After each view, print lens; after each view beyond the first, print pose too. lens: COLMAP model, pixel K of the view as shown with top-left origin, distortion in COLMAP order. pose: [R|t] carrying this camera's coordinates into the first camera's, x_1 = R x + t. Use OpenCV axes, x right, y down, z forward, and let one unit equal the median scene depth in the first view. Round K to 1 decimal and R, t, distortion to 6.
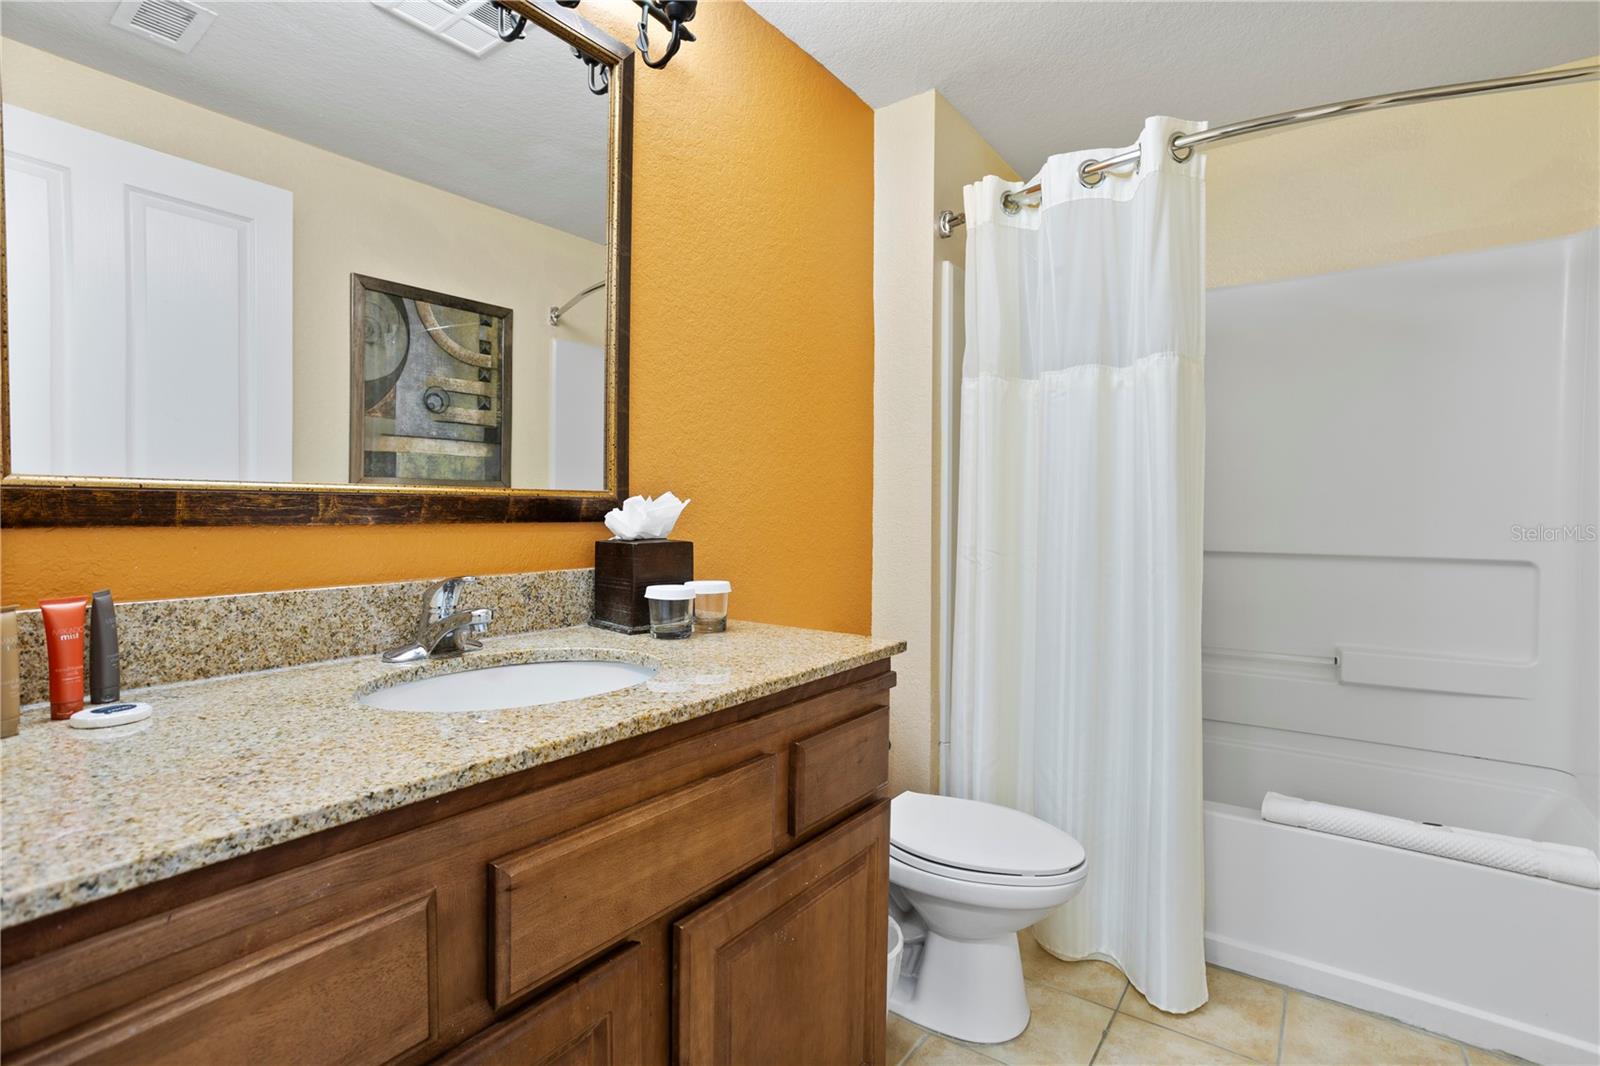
lens RADIAL K [[786.2, 0, 799.8], [0, 786.2, 499.5], [0, 0, 1]] dist [-0.061295, 0.038330]
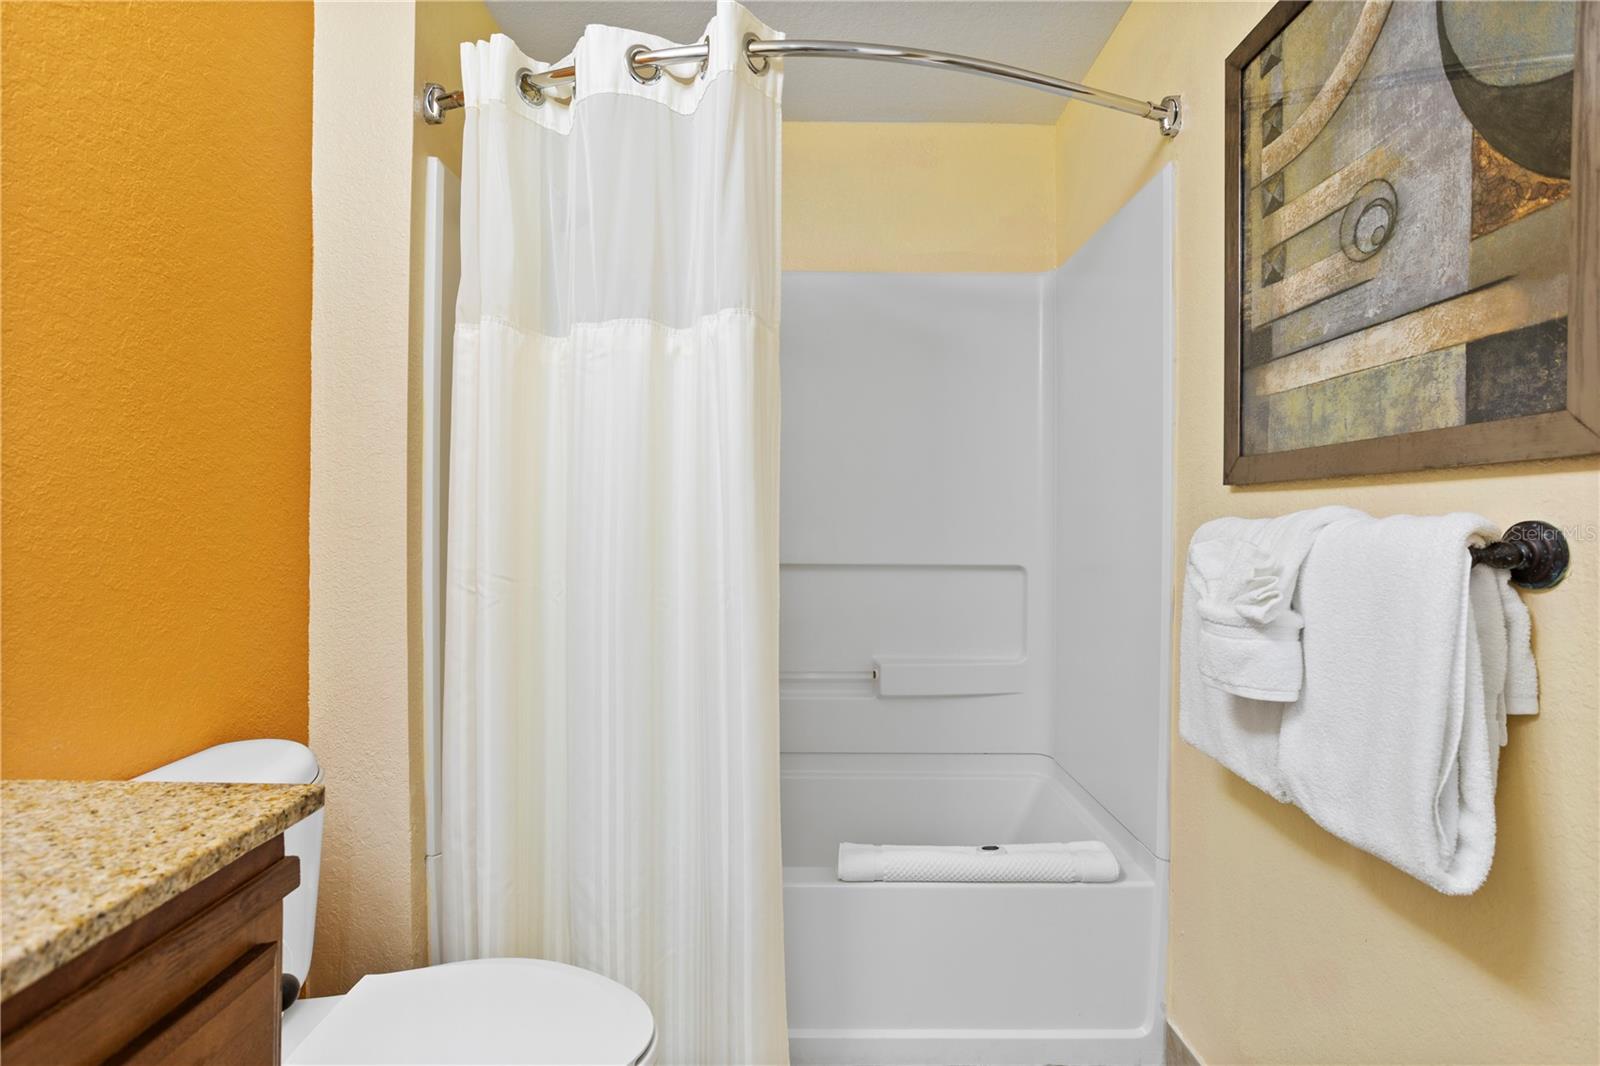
lens RADIAL K [[779.2, 0, 803.3], [0, 779.2, 541.5], [0, 0, 1]] dist [-0.052119, 0.022850]
pose [[0.815150, -0.014695, 0.579063, 0.080894], [-0.009565, 0.999200, 0.038821, 0.007823], [-0.579171, -0.037184, 0.814358, 0.343859]]
